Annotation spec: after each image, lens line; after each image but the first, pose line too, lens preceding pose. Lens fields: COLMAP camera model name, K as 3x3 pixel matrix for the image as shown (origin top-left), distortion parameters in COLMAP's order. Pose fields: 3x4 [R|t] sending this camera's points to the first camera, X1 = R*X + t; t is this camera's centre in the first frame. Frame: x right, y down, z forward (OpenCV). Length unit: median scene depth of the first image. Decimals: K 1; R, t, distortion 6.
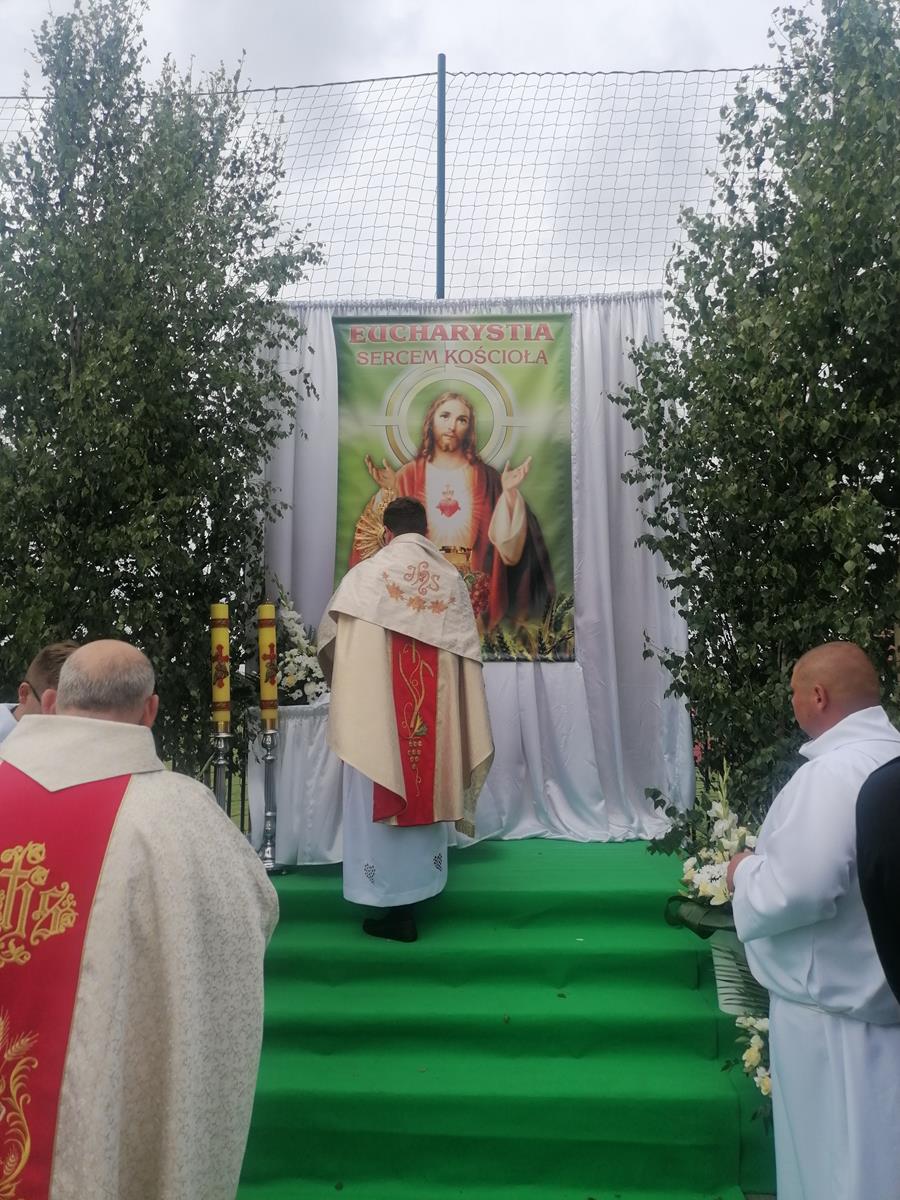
lens RADIAL K [[932.1, 0, 446.1], [0, 932.1, 589.2], [0, 0, 1]] dist [0.078727, -0.064636]
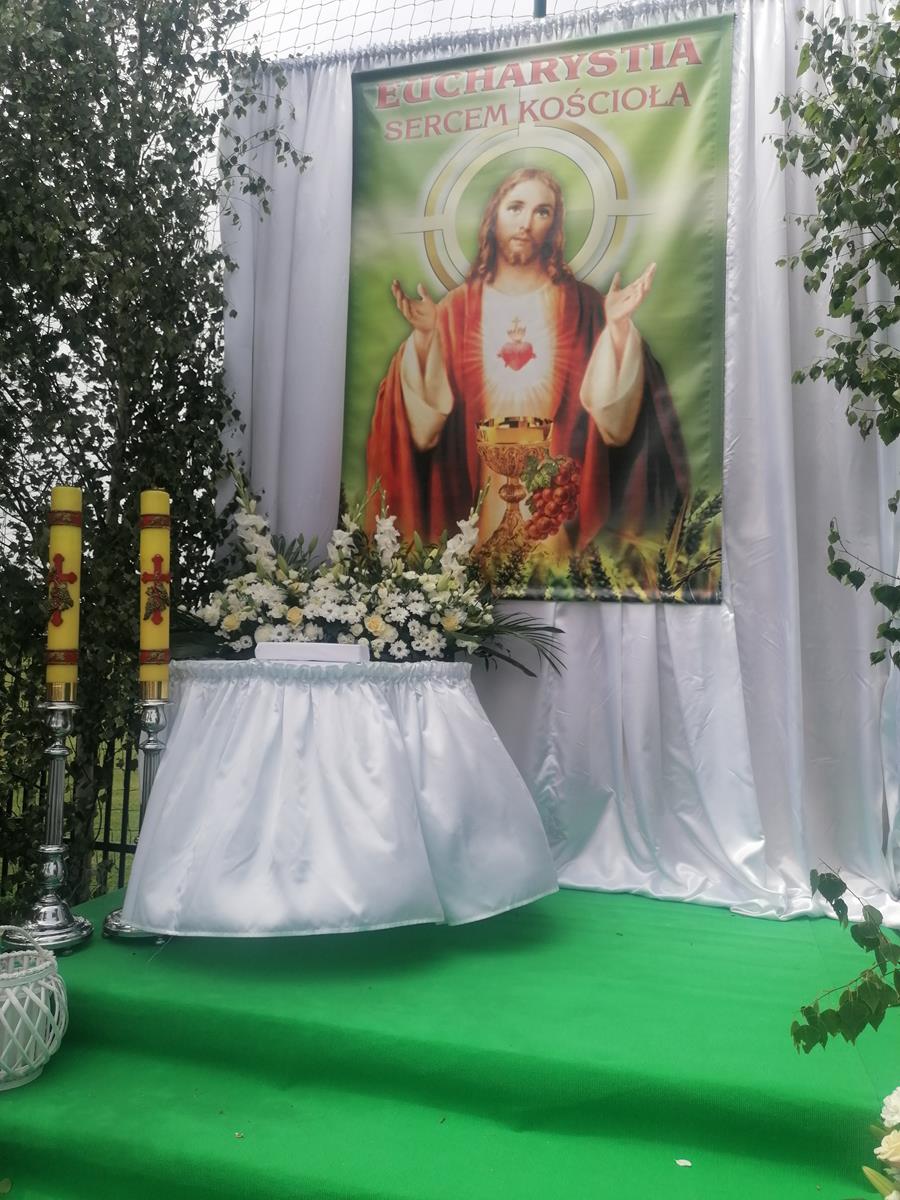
lens RADIAL K [[932.1, 0, 455.3], [0, 932.1, 582.3], [0, 0, 1]] dist [0.078727, -0.064636]
pose [[0.968888, 0.011683, -0.247222, 0.119066], [-0.003059, 0.999374, 0.035239, 0.042470], [0.247479, -0.033386, 0.968318, 0.375294]]
